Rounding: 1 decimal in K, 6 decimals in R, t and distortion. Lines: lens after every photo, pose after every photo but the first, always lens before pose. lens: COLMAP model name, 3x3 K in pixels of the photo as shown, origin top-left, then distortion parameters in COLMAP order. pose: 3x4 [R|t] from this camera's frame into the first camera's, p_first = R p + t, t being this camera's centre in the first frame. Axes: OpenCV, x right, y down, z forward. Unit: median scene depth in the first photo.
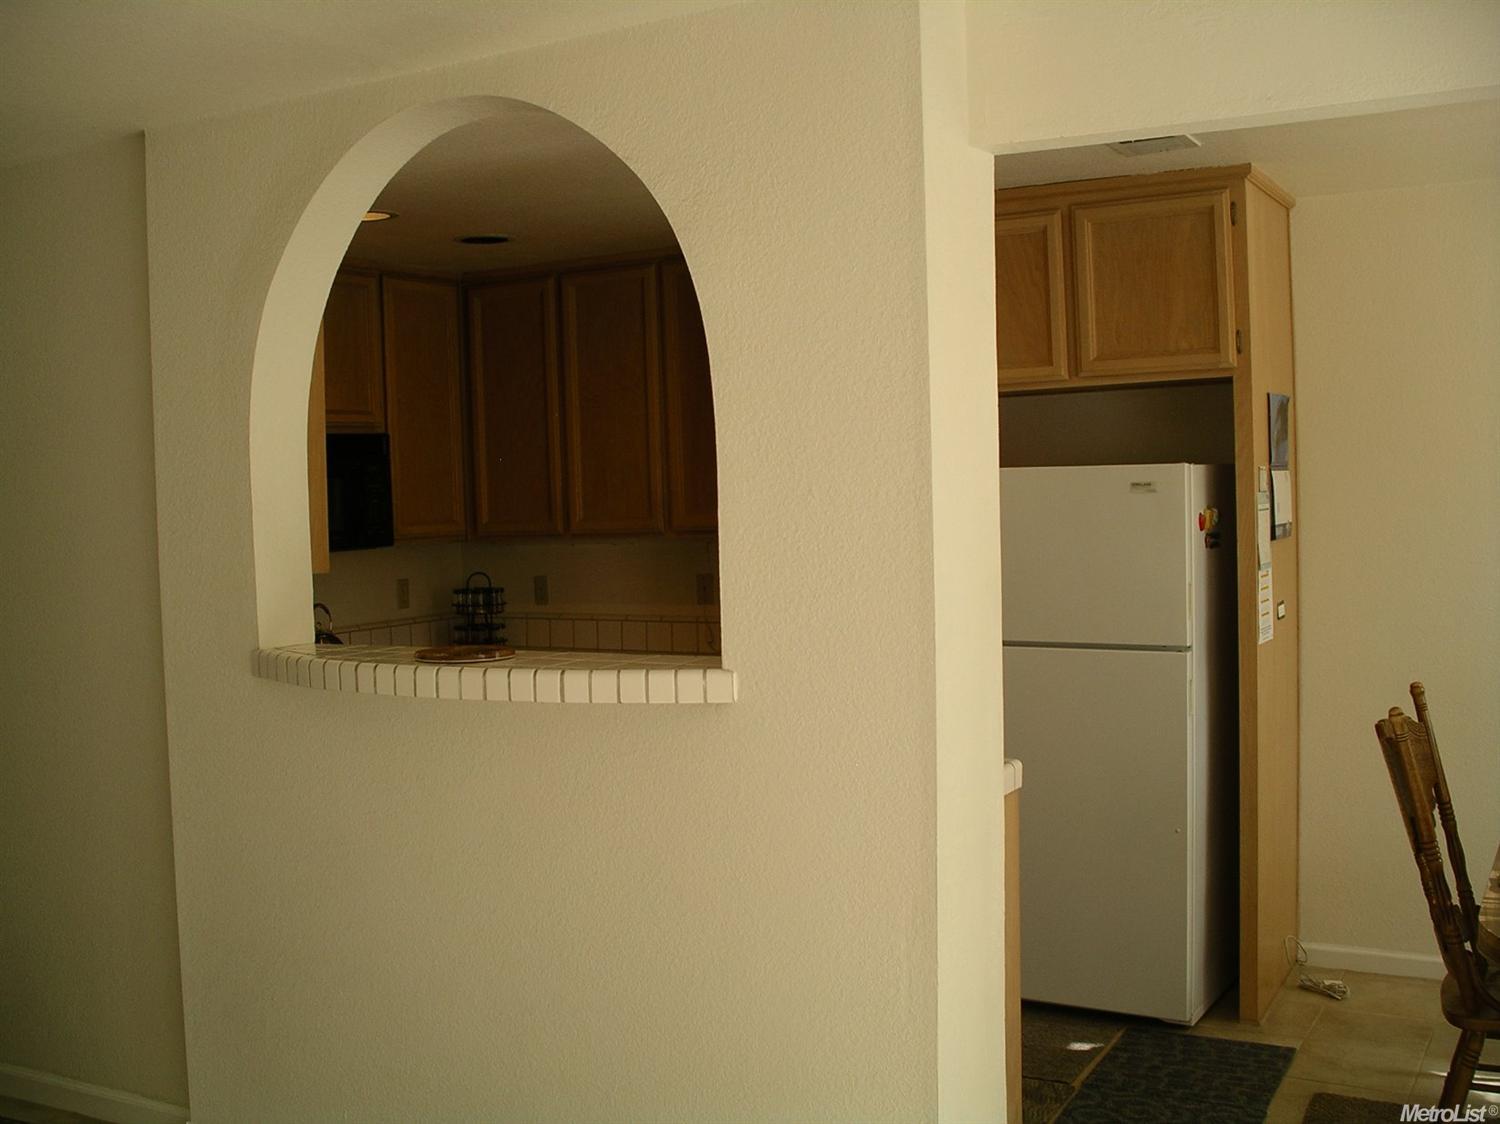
lens RADIAL K [[1594.1, 0, 755.0], [0, 1594.1, 559.5], [0, 0, 1]] dist [-0.181407, 0.262110]
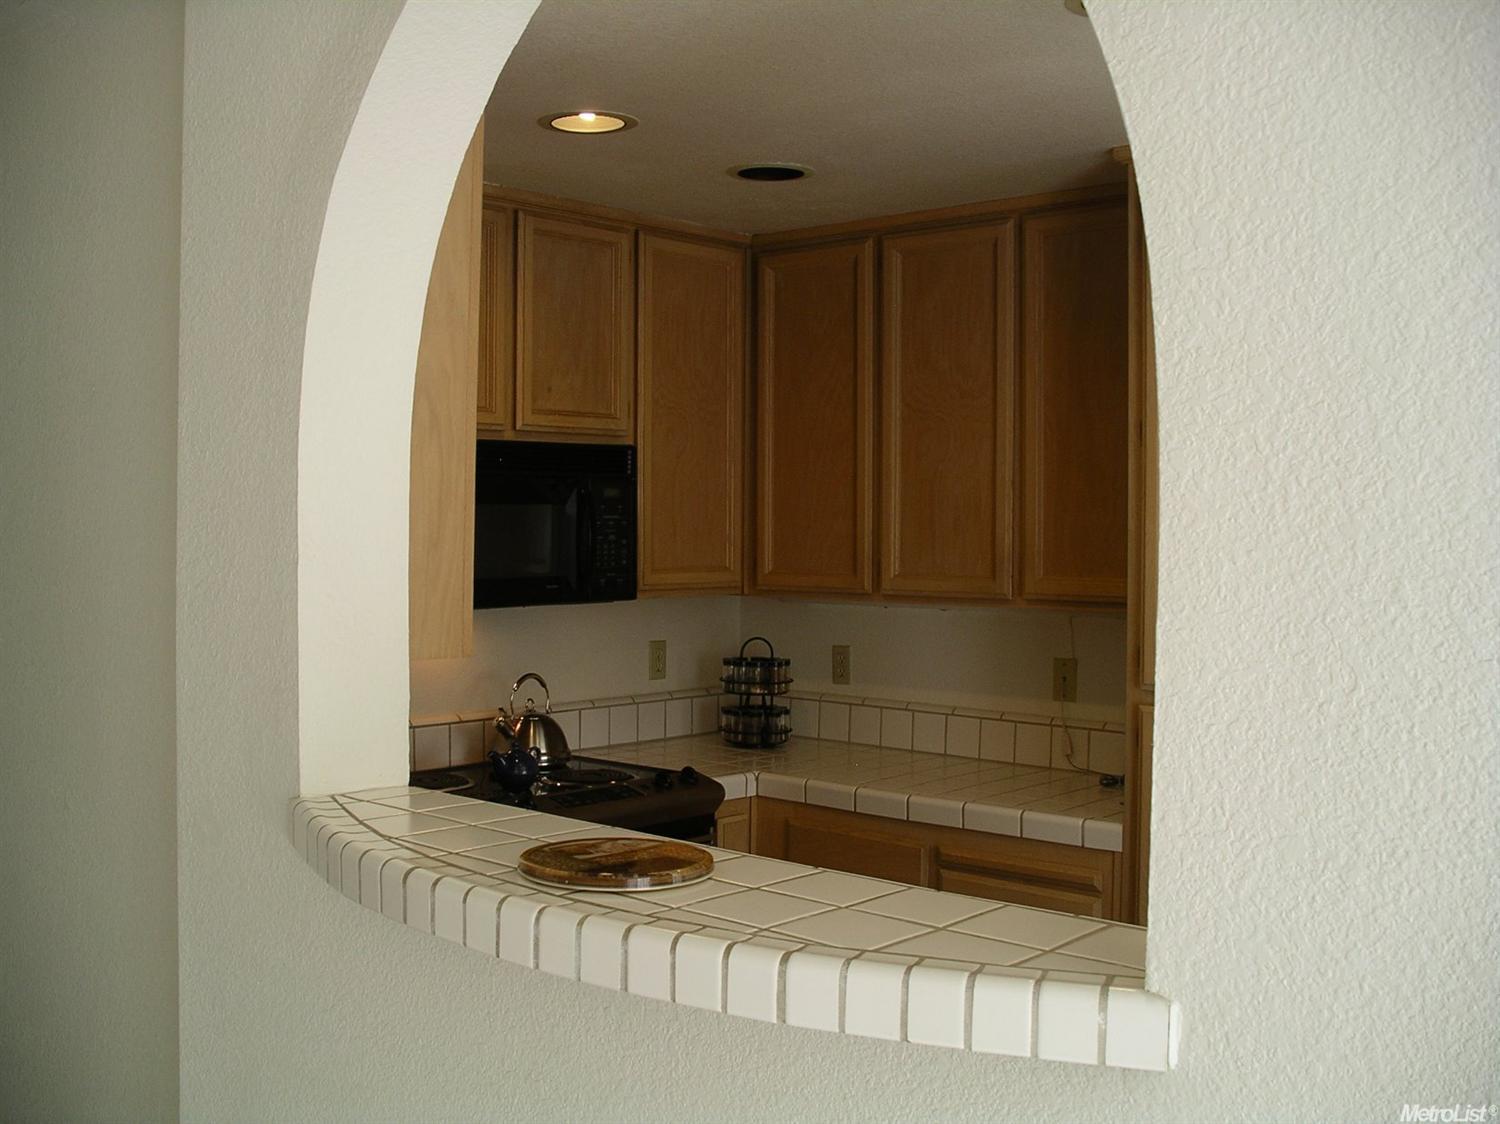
lens RADIAL K [[1594.1, 0, 755.0], [0, 1594.1, 559.5], [0, 0, 1]] dist [-0.181407, 0.262110]
pose [[0.976382, 0.045044, -0.211303, -0.020656], [-0.049260, 0.998677, -0.014725, -0.018968], [0.210361, 0.024786, 0.977310, 0.292013]]
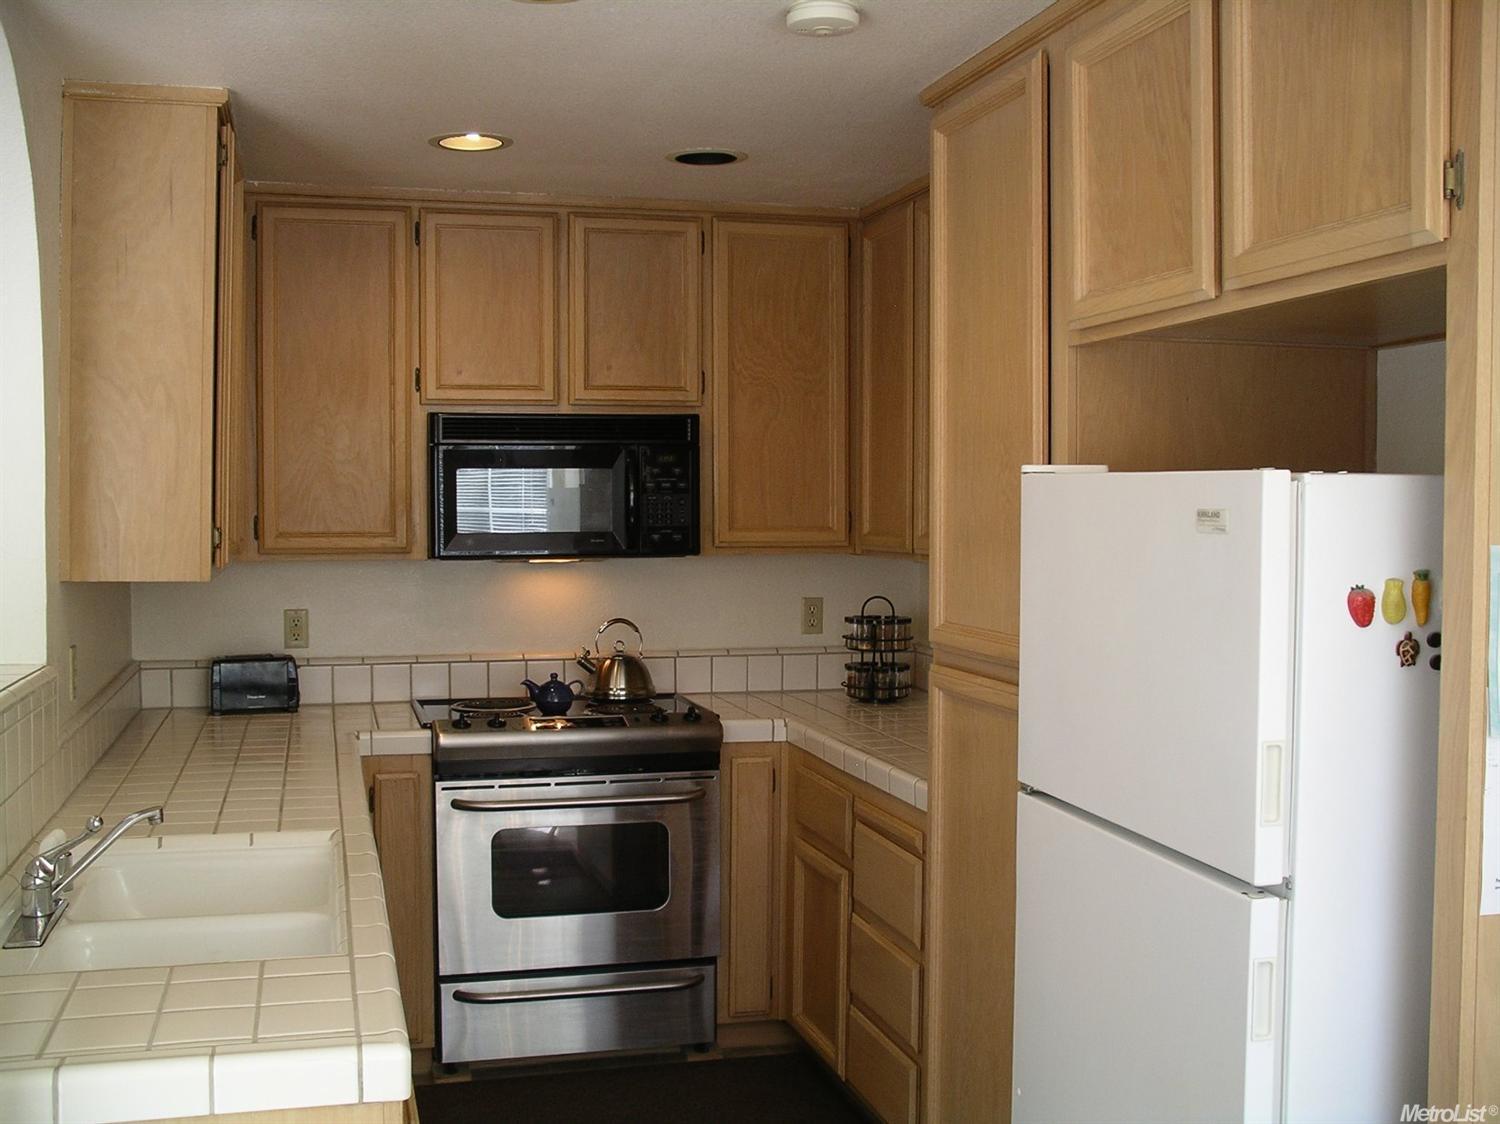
lens RADIAL K [[1594.1, 0, 755.0], [0, 1594.1, 559.5], [0, 0, 1]] dist [-0.181407, 0.262110]
pose [[0.710904, 0.060571, -0.700676, 0.354962], [-0.058446, 0.997926, 0.026968, -0.029560], [0.700856, 0.021780, 0.712970, 0.441530]]
